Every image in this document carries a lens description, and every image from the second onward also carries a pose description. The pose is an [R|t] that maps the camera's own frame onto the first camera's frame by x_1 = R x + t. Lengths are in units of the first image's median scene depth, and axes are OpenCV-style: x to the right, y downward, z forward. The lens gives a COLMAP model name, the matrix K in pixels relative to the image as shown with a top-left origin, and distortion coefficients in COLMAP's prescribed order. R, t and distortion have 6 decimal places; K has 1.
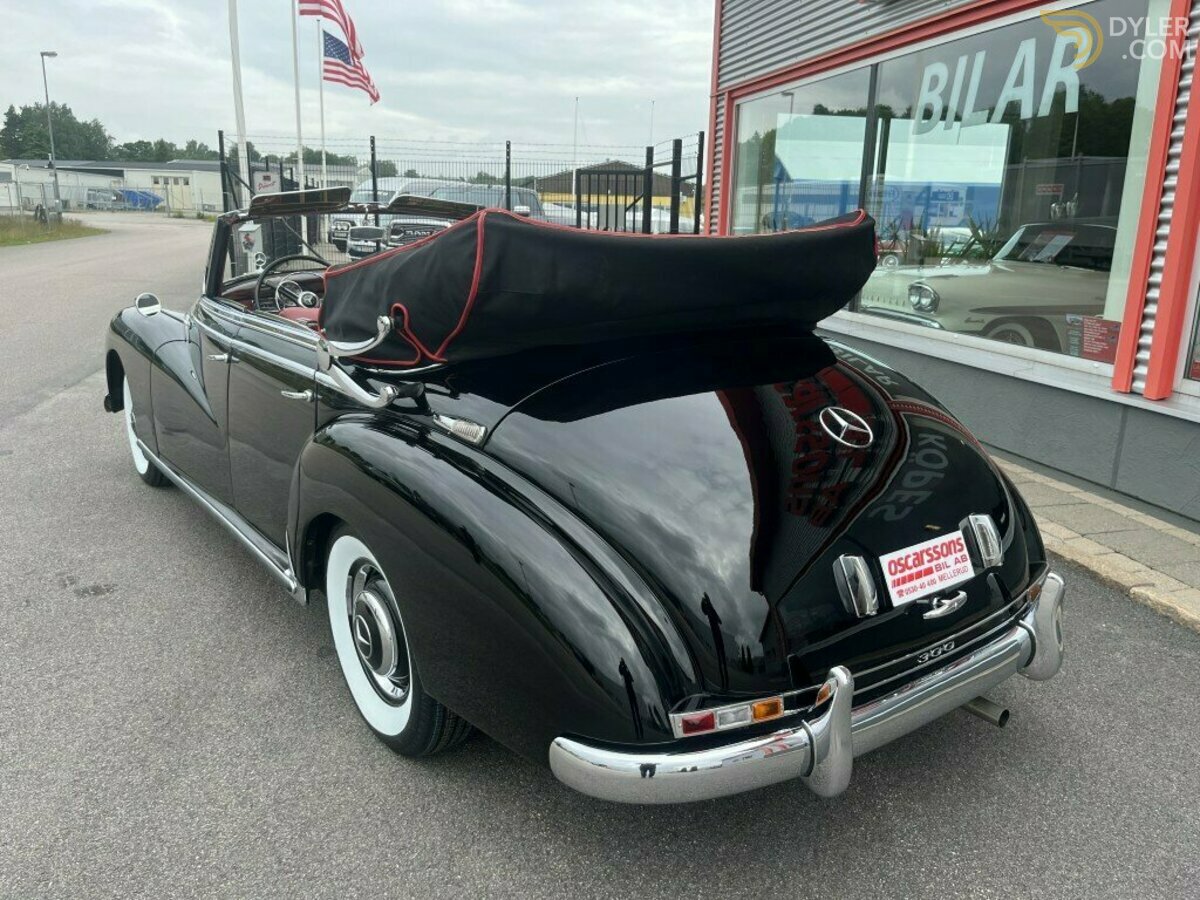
lens RADIAL K [[896.4, 0, 601.4], [0, 896.4, 448.7], [0, 0, 1]] dist [0.077972, -0.111537]
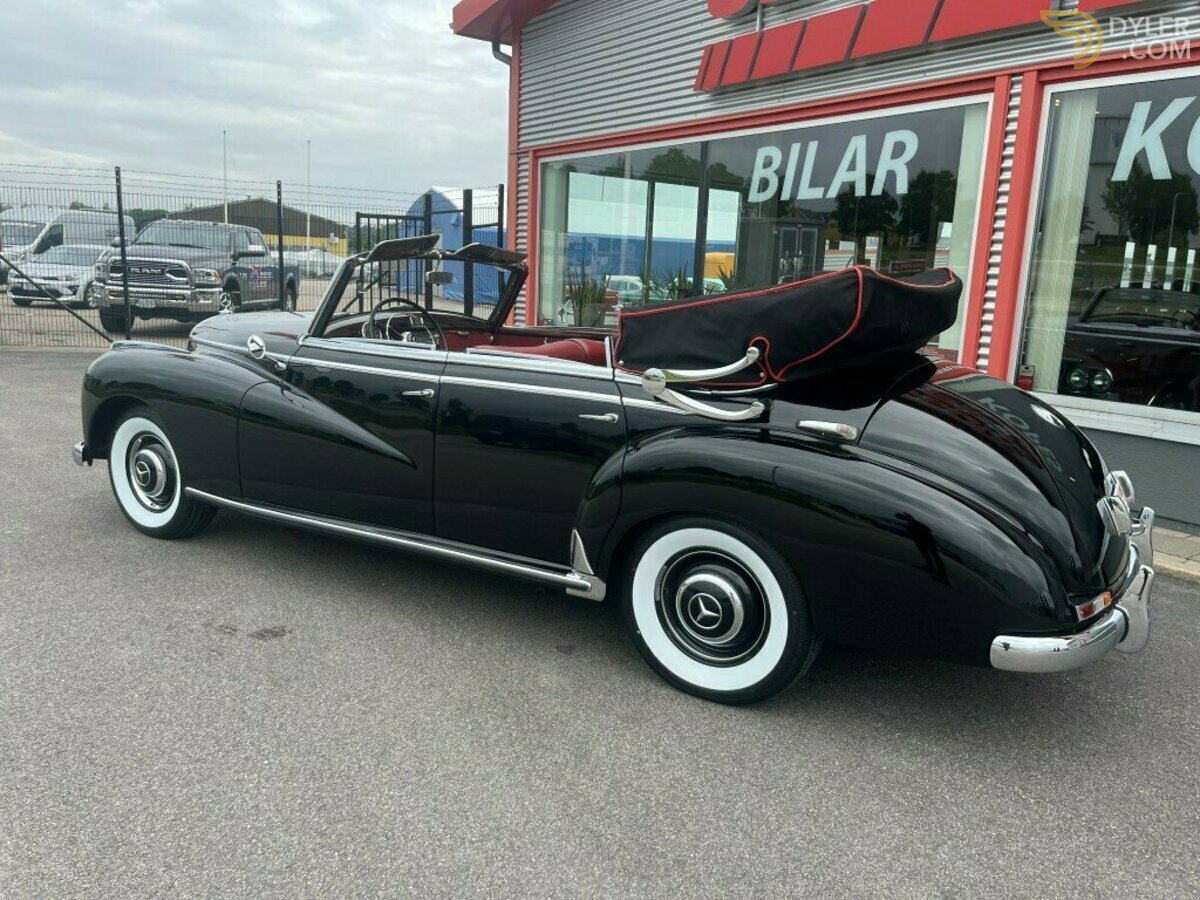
lens RADIAL K [[896.4, 0, 601.4], [0, 896.4, 448.7], [0, 0, 1]] dist [0.077972, -0.111537]
pose [[0.927566, -0.054785, 0.369621, -0.367149], [0.071739, 0.996901, -0.032268, 0.008804], [-0.366708, 0.056447, 0.928622, -0.036344]]
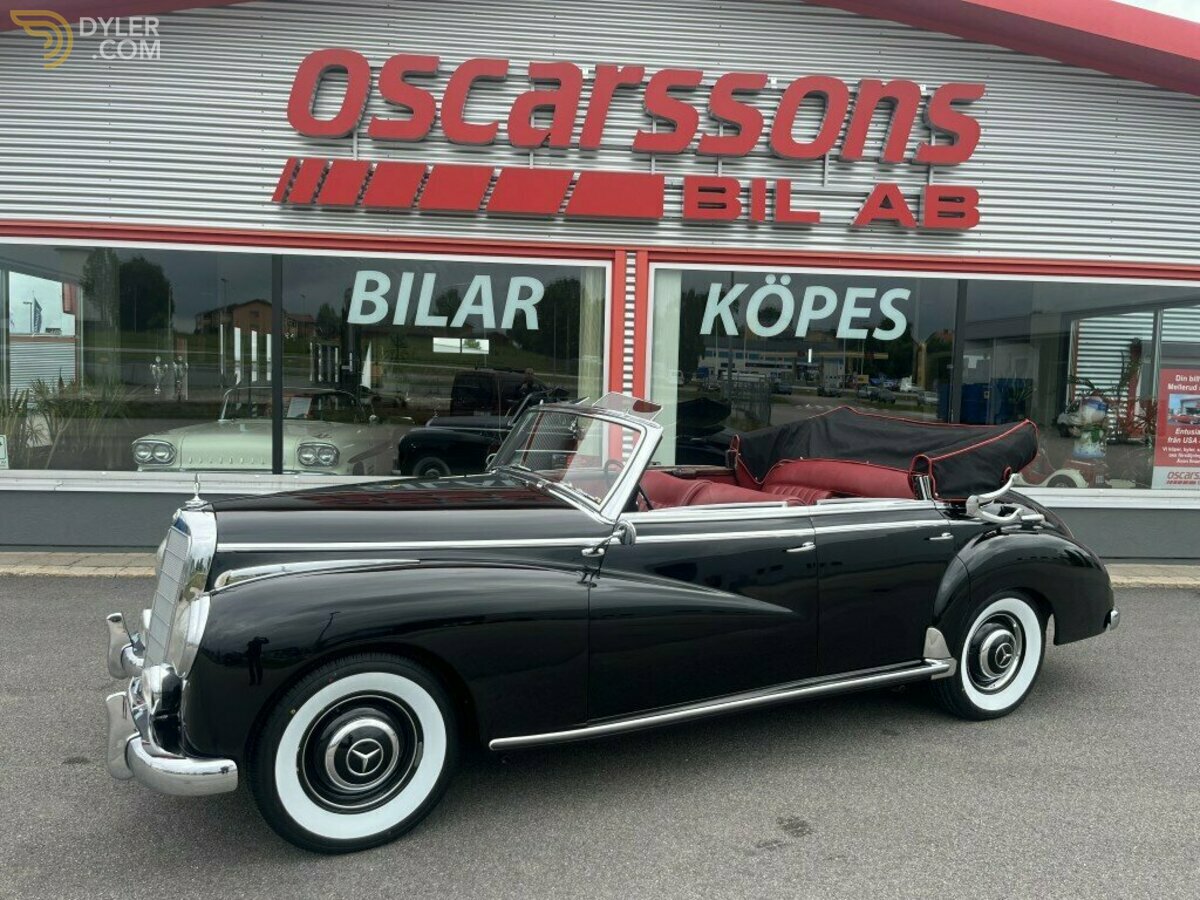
lens RADIAL K [[896.4, 0, 601.4], [0, 896.4, 448.7], [0, 0, 1]] dist [0.077972, -0.111537]
pose [[0.175300, -0.083625, 0.980957, -0.939353], [0.223119, 0.973836, 0.043146, -0.195724], [-0.958899, 0.211307, 0.189372, 0.593887]]
